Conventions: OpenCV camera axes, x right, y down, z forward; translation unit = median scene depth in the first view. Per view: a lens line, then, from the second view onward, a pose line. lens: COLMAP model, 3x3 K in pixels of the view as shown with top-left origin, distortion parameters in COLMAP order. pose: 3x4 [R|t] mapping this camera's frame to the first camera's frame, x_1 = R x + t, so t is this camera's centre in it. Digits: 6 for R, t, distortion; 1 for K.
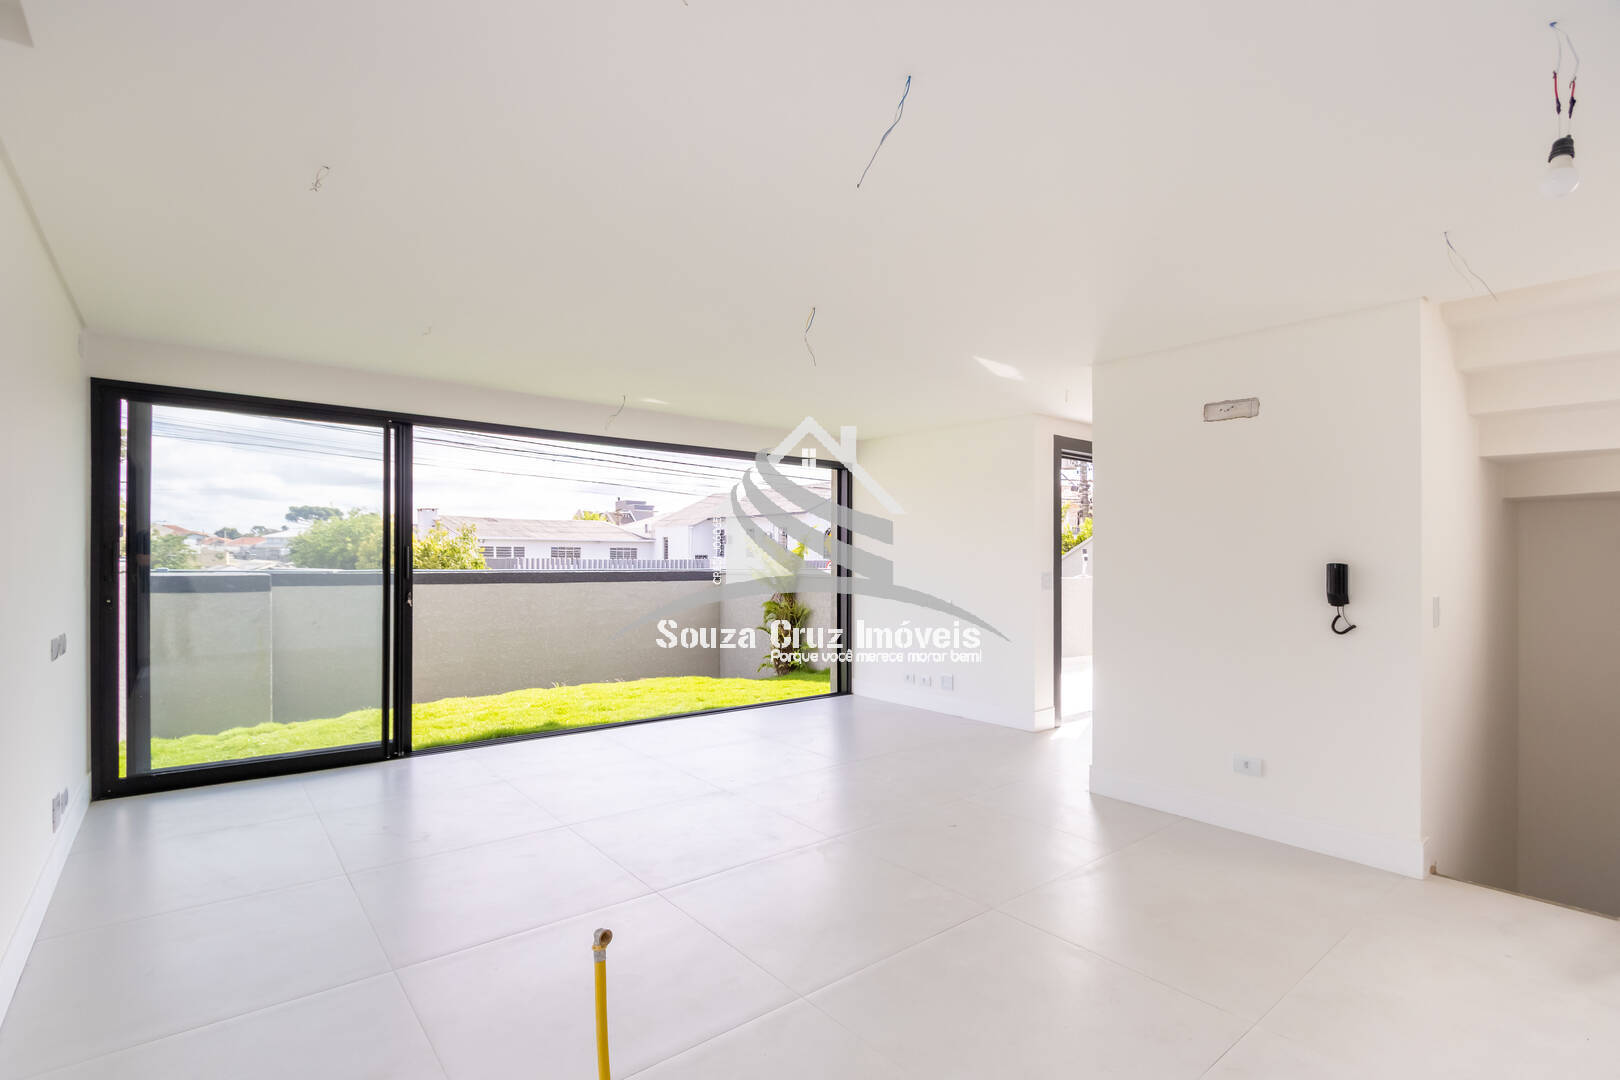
lens RADIAL K [[760.1, 0, 816.9], [0, 760.1, 567.3], [0, 0, 1]] dist [-0.010911, -0.000447]
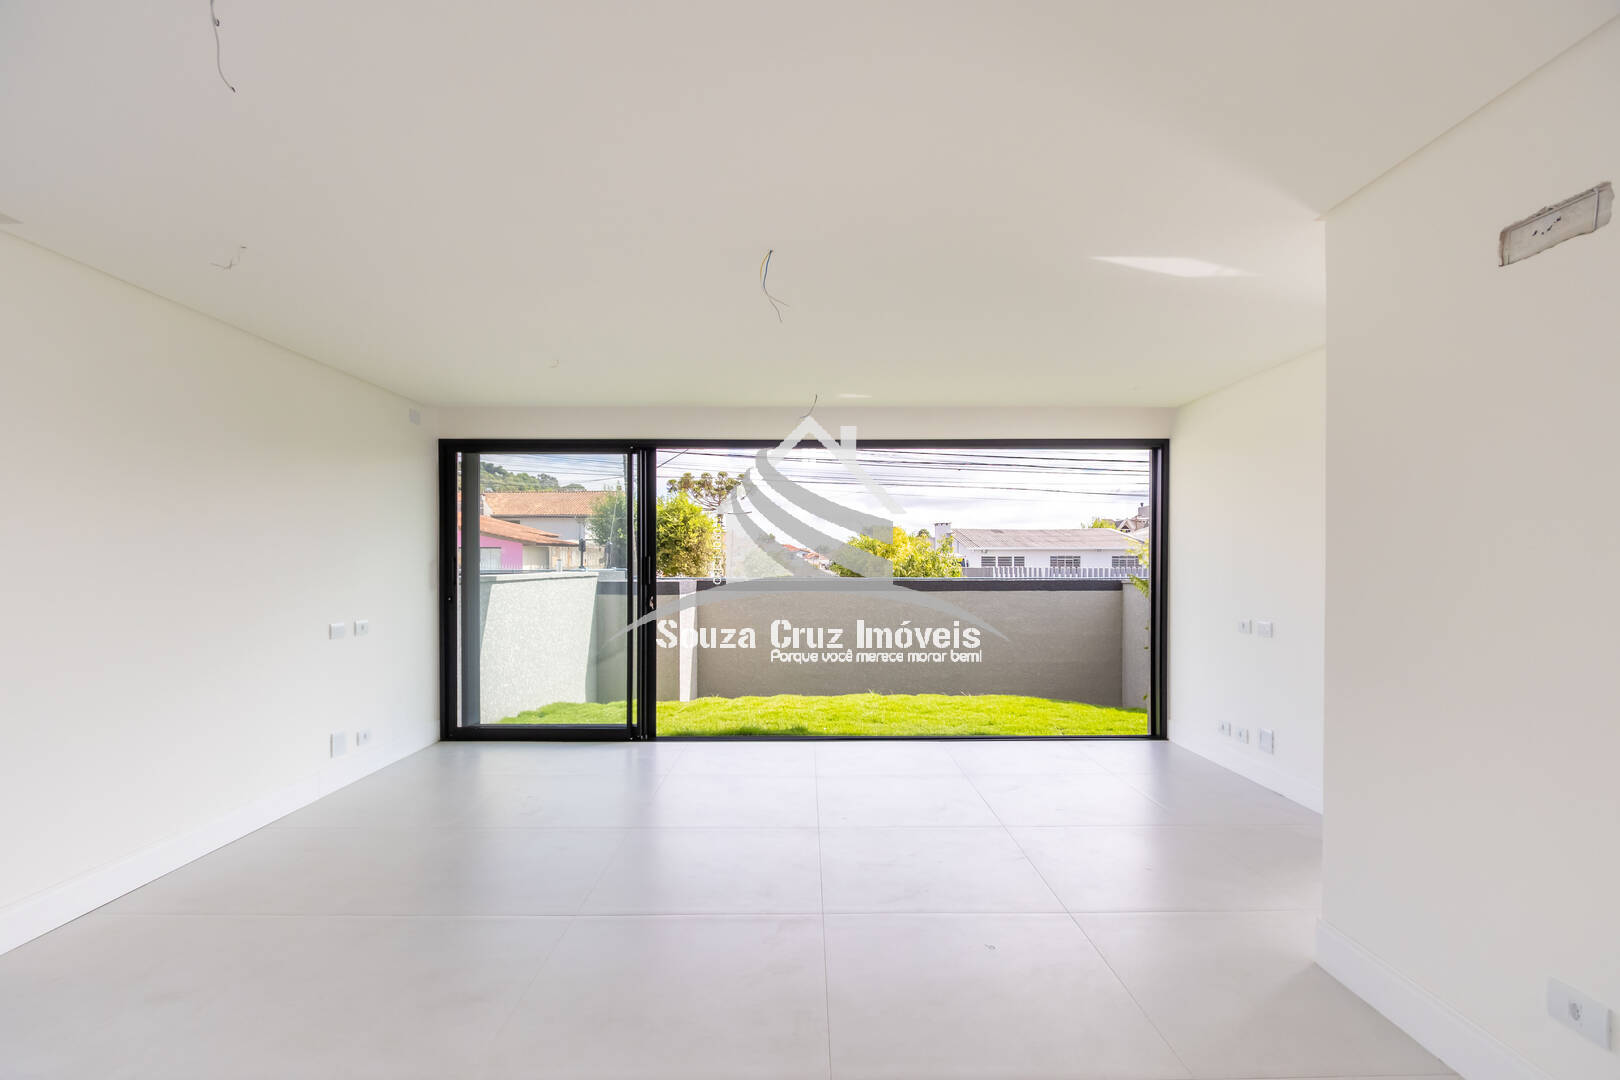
lens RADIAL K [[751.0, 0, 814.7], [0, 751.0, 583.4], [0, 0, 1]] dist [-0.013161, 0.000045]
pose [[0.778044, 0.006213, -0.628179, 0.355293], [-0.000182, 0.999953, 0.009665, 0.002273], [0.628210, -0.007405, 0.778009, 0.273912]]
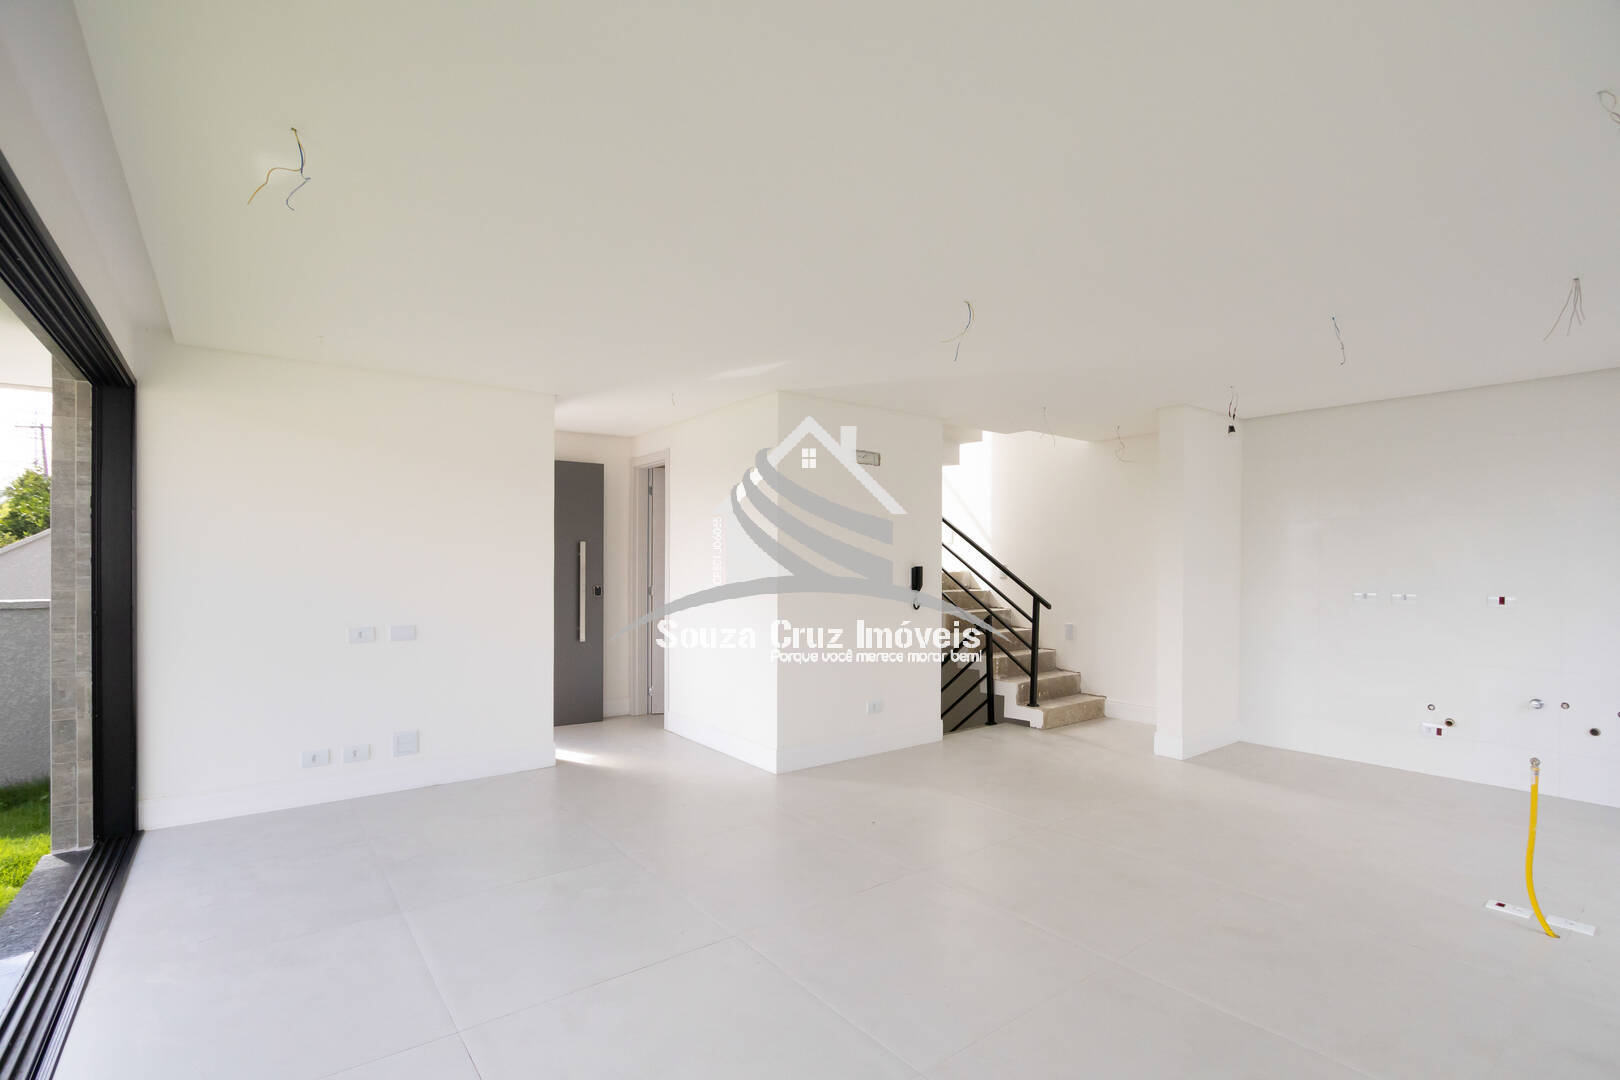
lens RADIAL K [[760.1, 0, 816.9], [0, 760.1, 567.3], [0, 0, 1]] dist [-0.010911, -0.000447]
pose [[0.033334, -0.007391, 0.999417, -0.639942], [0.011764, 0.999906, 0.007002, -0.011422], [-0.999375, 0.011523, 0.033418, 0.771836]]
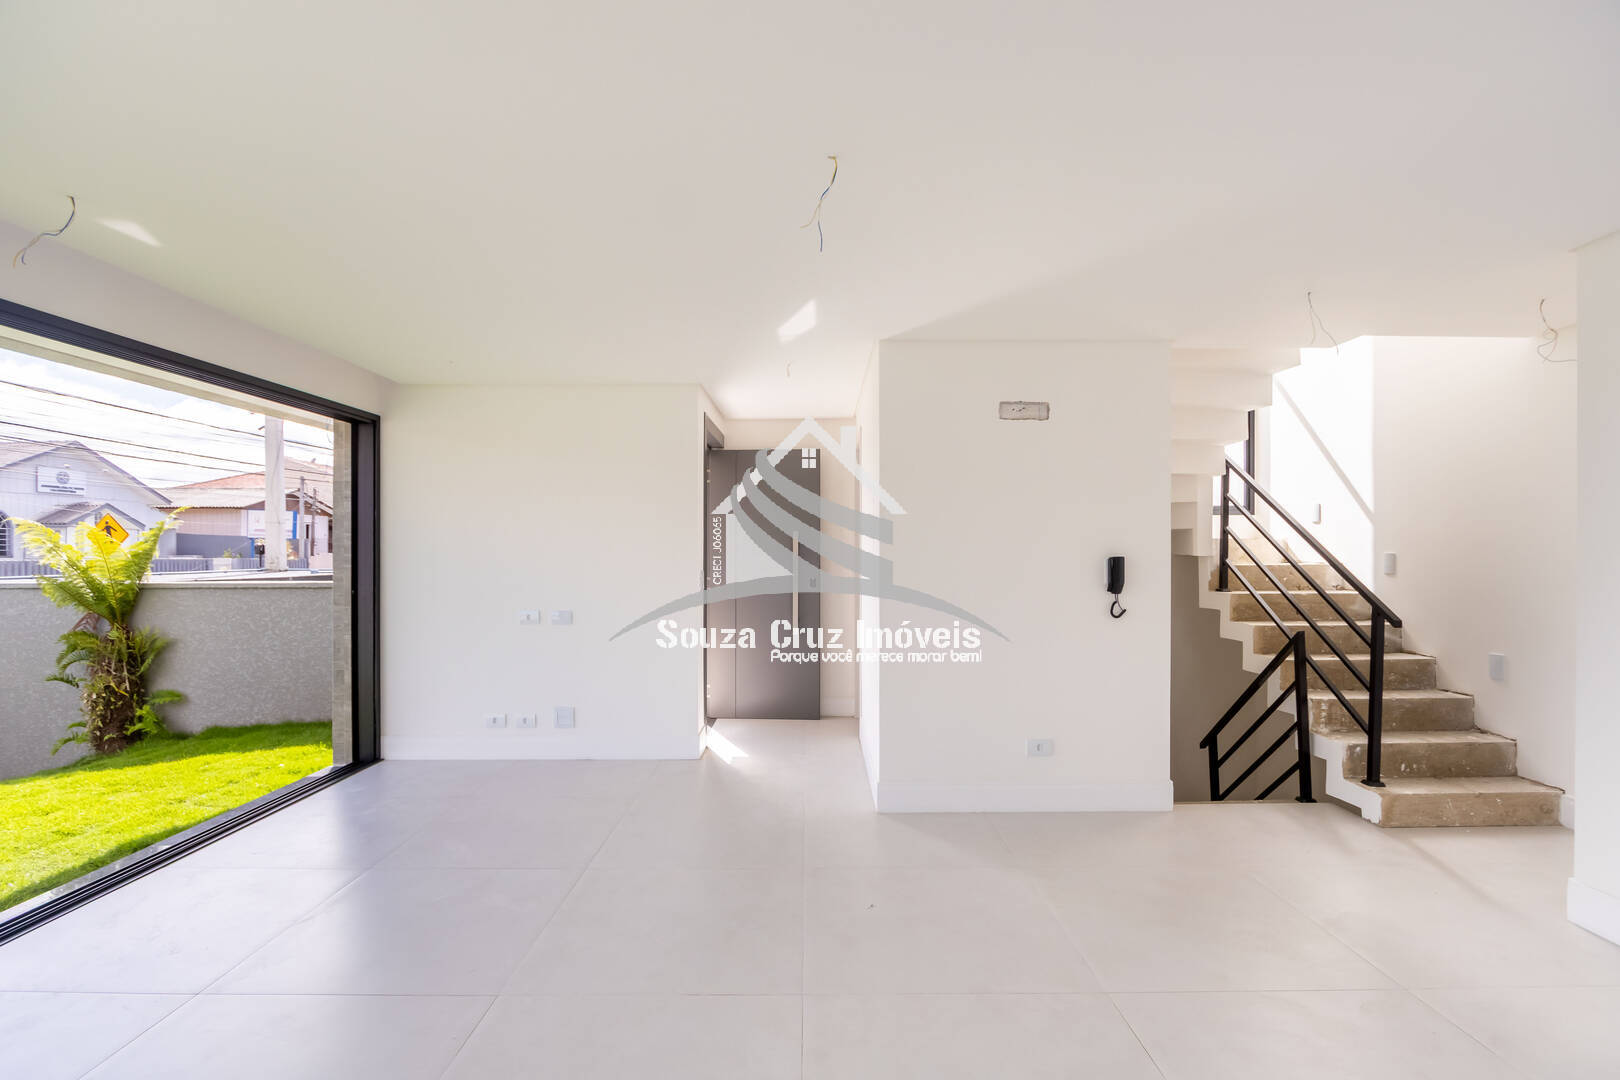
lens RADIAL K [[772.7, 0, 805.2], [0, 772.7, 557.7], [0, 0, 1]] dist [-0.008223, 0.000000]
pose [[0.636110, -0.009340, 0.771542, -0.345477], [0.014623, 0.999893, 0.000049, -0.007209], [-0.771460, 0.011251, 0.636178, 0.411132]]
